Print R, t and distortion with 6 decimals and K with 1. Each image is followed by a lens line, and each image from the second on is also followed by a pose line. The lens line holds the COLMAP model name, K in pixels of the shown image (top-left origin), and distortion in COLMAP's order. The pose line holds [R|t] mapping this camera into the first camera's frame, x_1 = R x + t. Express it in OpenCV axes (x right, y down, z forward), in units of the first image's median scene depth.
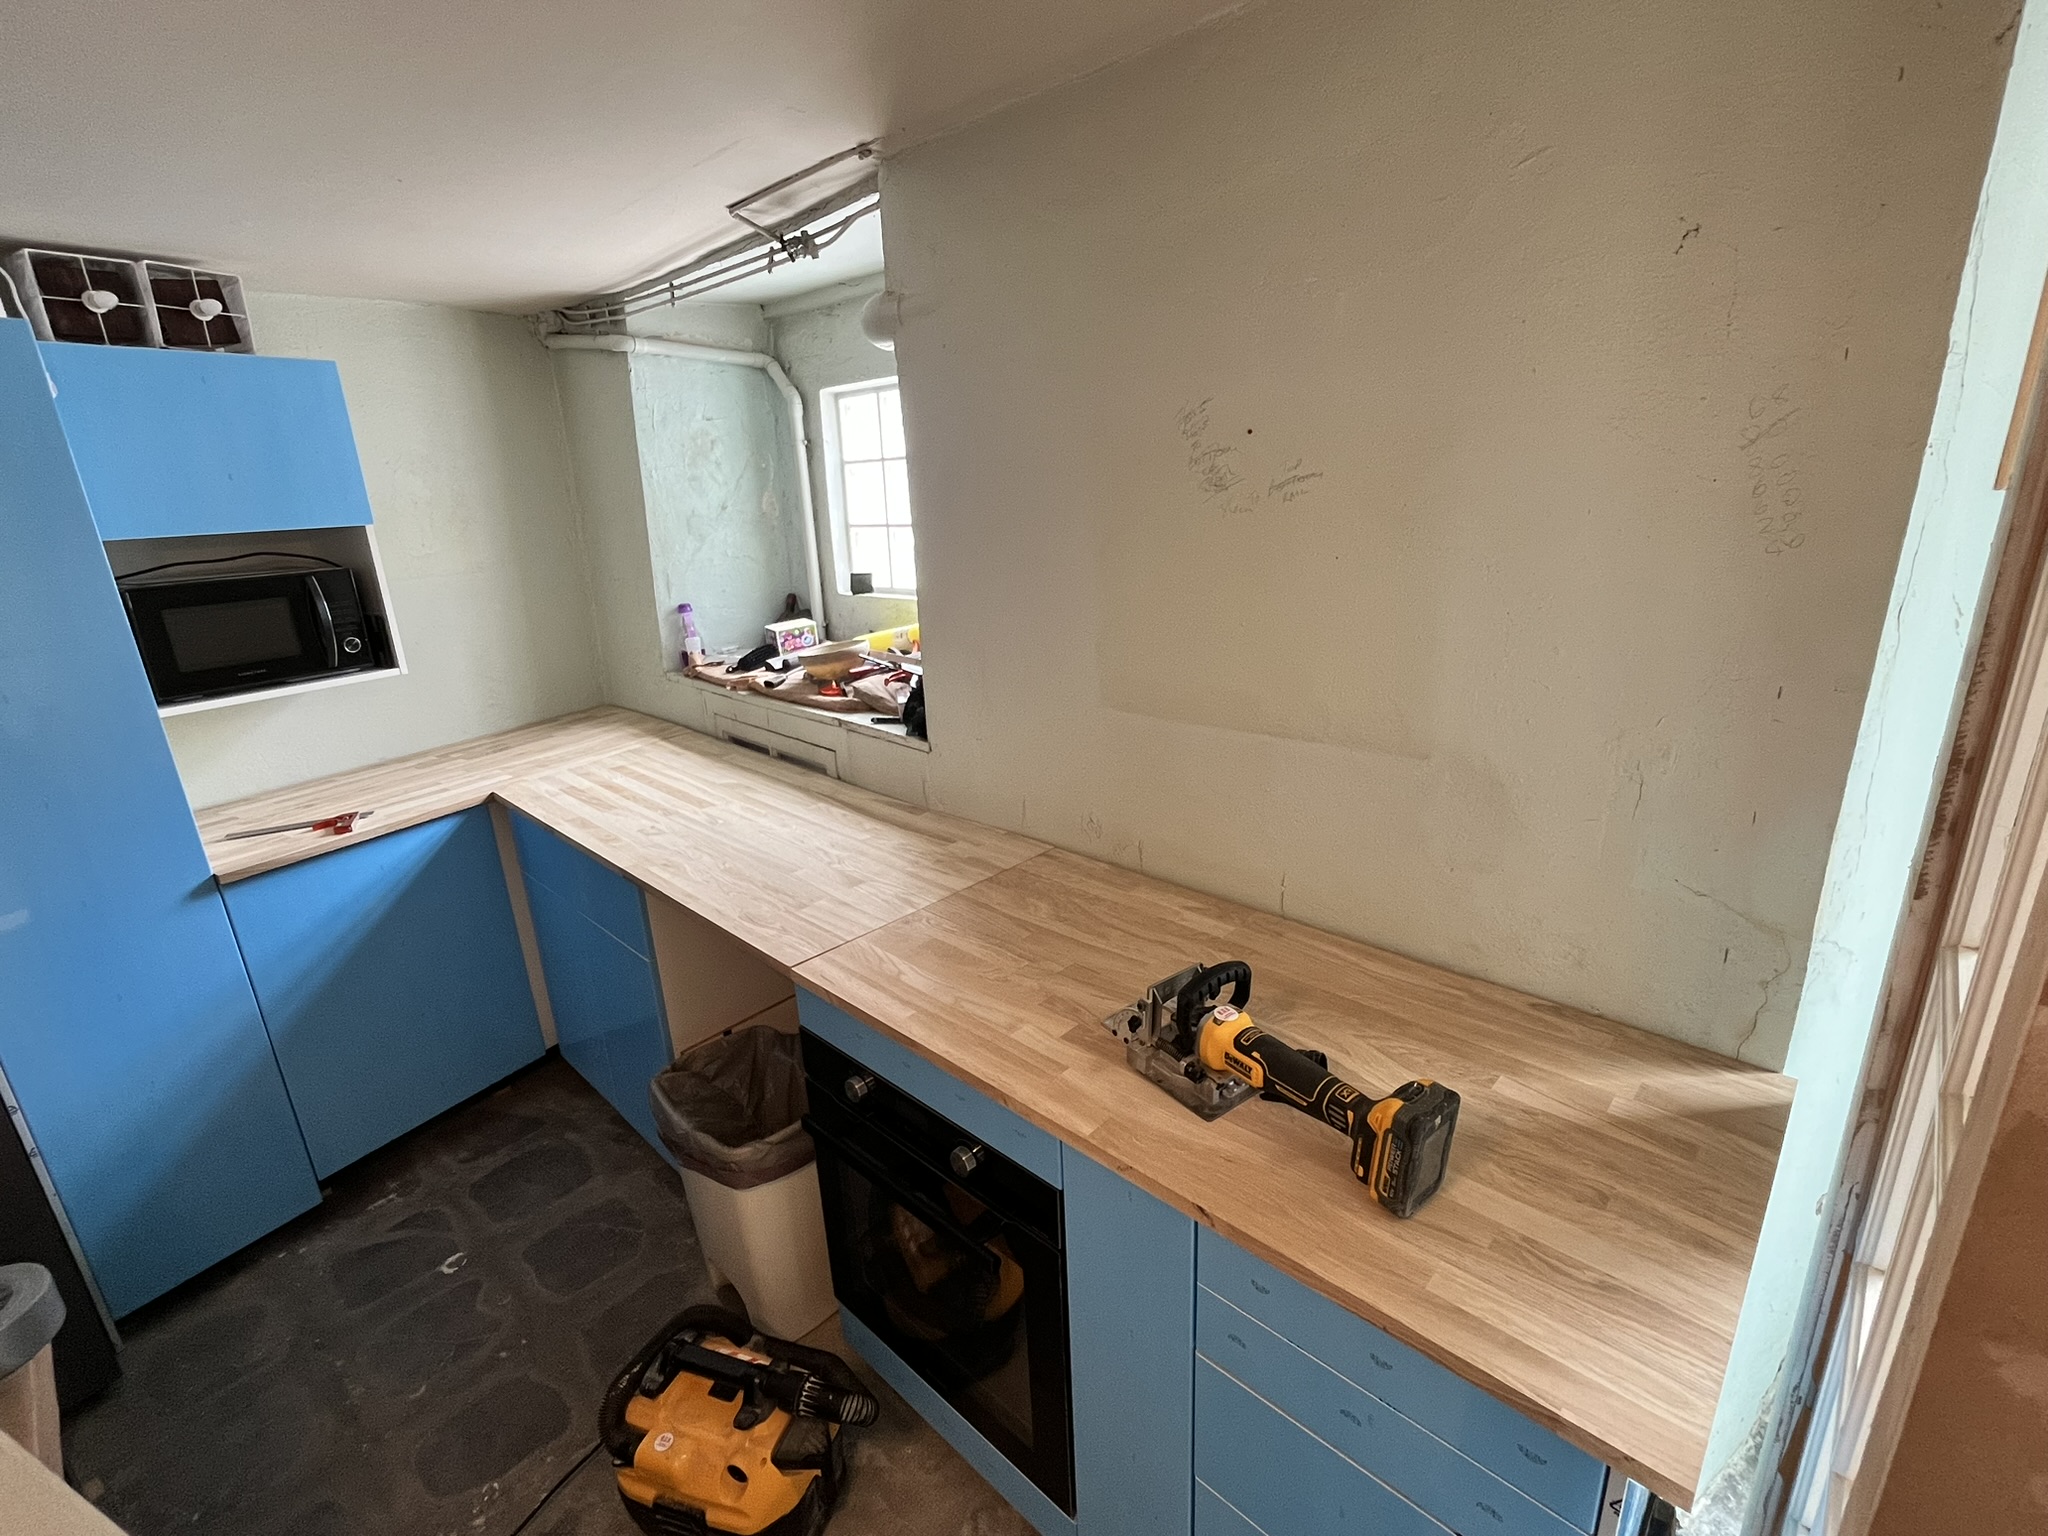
lens RADIAL K [[930.0, 0, 1024.0], [0, 930.0, 768.0], [0, 0, 1]] dist [-0.000053, -0.000040]
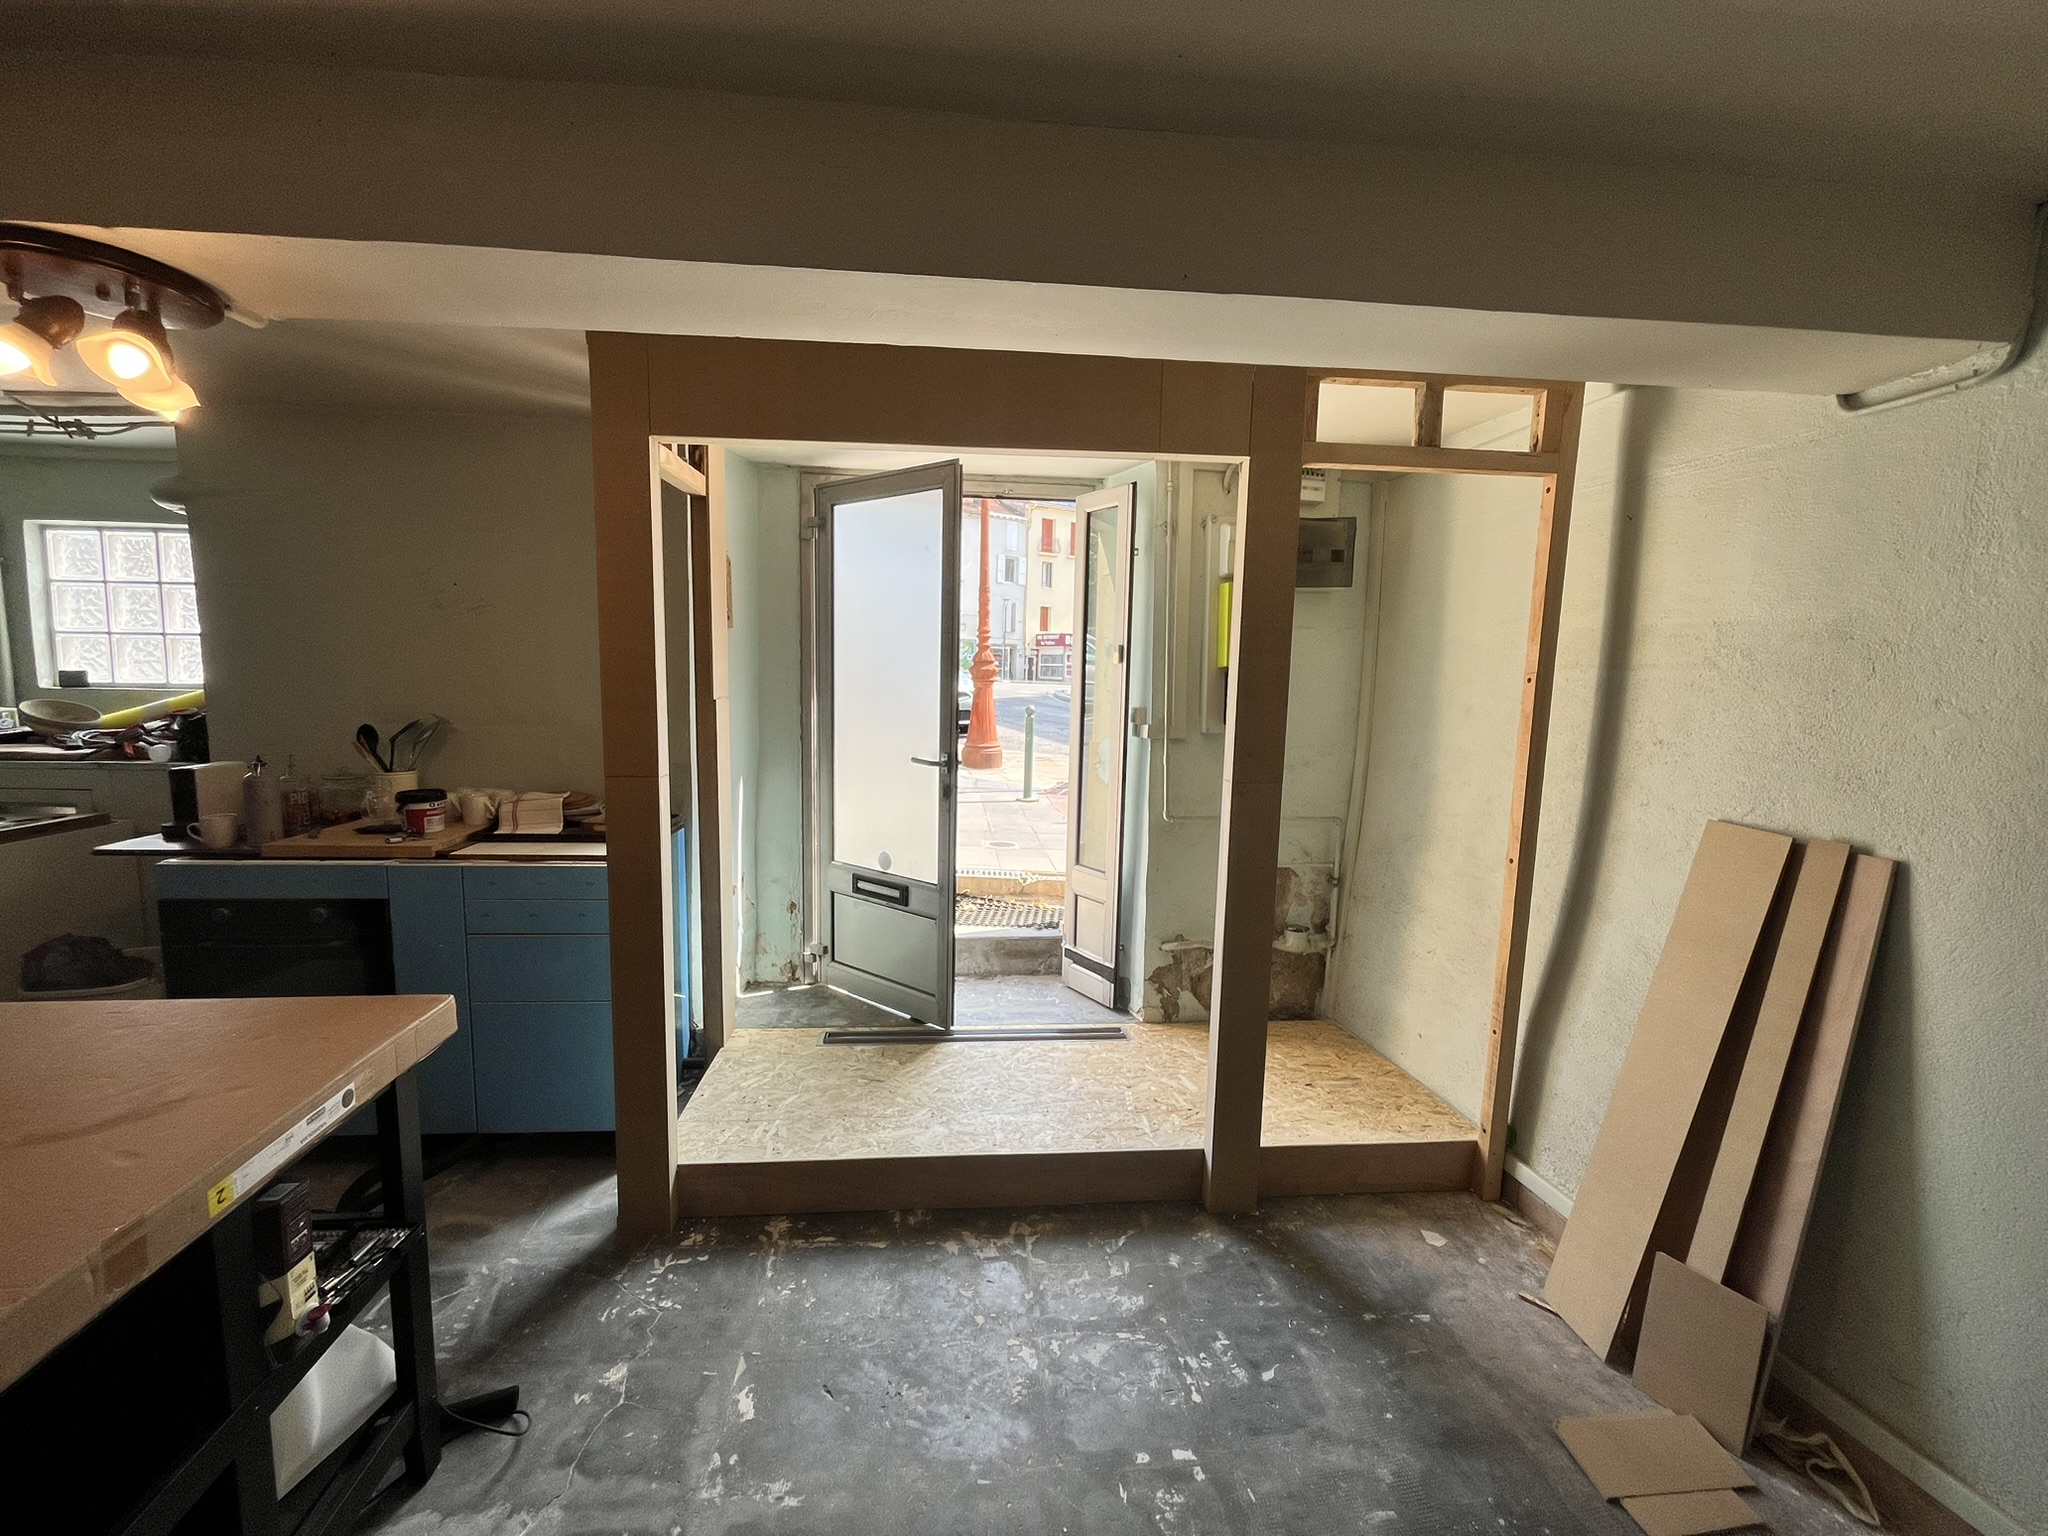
lens RADIAL K [[827.3, 0, 1024.0], [0, 827.3, 768.0], [0, 0, 1]] dist [-0.001869, 0.000452]
pose [[0.666368, -0.028291, 0.745086, -0.225197], [0.175549, 0.977142, -0.119900, 0.365317], [-0.724663, 0.210697, 0.656102, -0.794537]]
